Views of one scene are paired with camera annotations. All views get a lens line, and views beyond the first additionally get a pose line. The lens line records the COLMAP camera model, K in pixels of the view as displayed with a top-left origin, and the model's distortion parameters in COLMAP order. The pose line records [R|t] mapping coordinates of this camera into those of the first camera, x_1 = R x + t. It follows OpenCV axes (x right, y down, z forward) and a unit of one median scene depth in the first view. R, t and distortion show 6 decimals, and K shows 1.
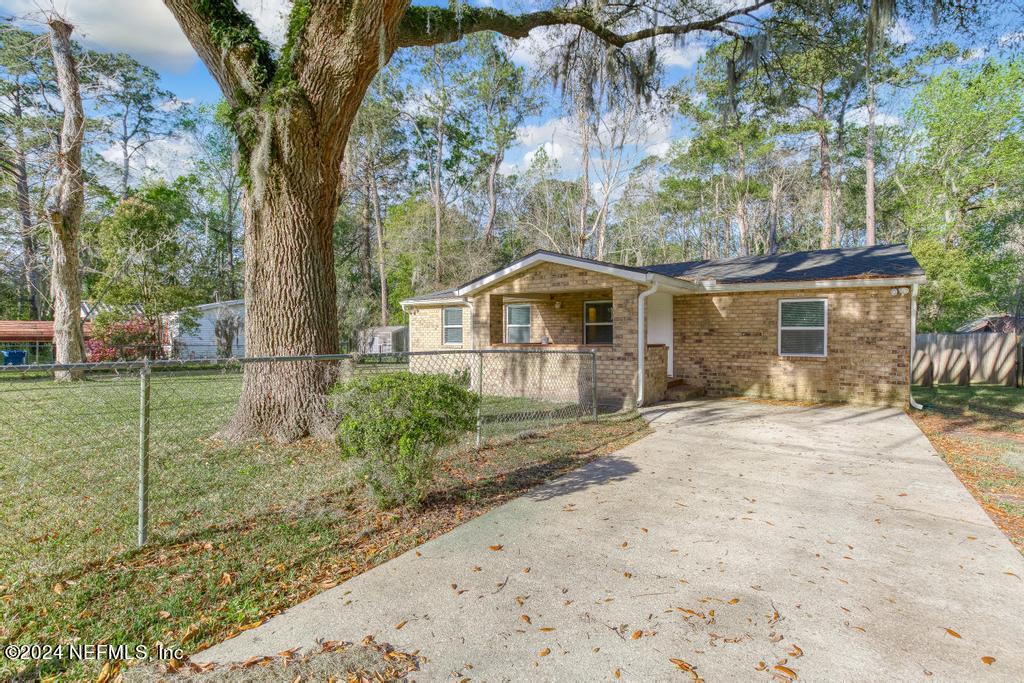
lens RADIAL K [[479.8, 0, 514.3], [0, 479.8, 335.6], [0, 0, 1]] dist [-0.001710, 0.000387]
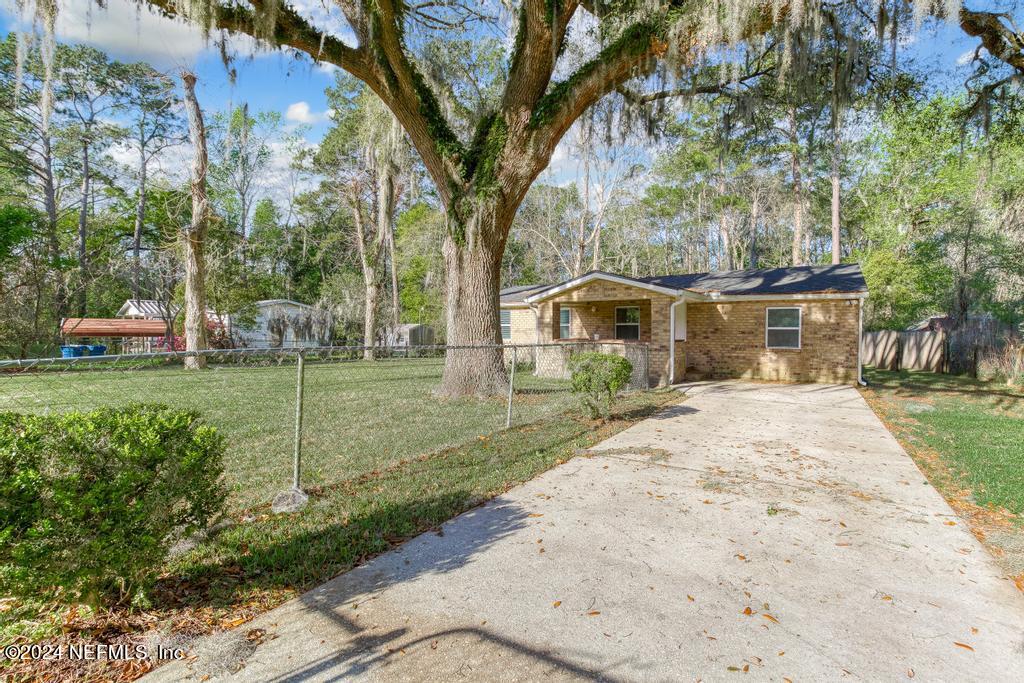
lens RADIAL K [[475.1, 0, 514.0], [0, 475.1, 336.4], [0, 0, 1]] dist [0.000547, -0.000040]
pose [[0.999063, 0.001627, 0.043240, -0.218731], [-0.001964, 0.999968, 0.007751, -0.001155], [-0.043226, -0.007829, 0.999035, -0.311882]]
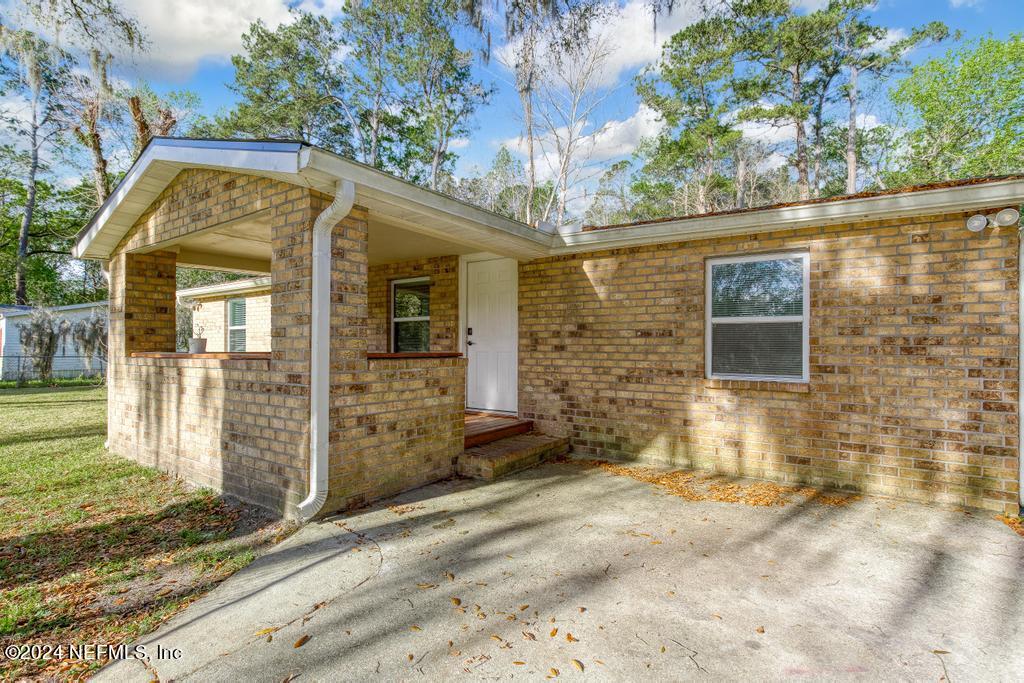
lens RADIAL K [[462.1, 0, 512.0], [0, 462.1, 341.5], [0, 0, 1]] dist [0.000130, 0.000473]
pose [[0.999903, 0.002638, 0.013664, 0.347984], [-0.002444, 0.999896, -0.014190, 0.012264], [-0.013700, 0.014155, 0.999806, 0.539491]]
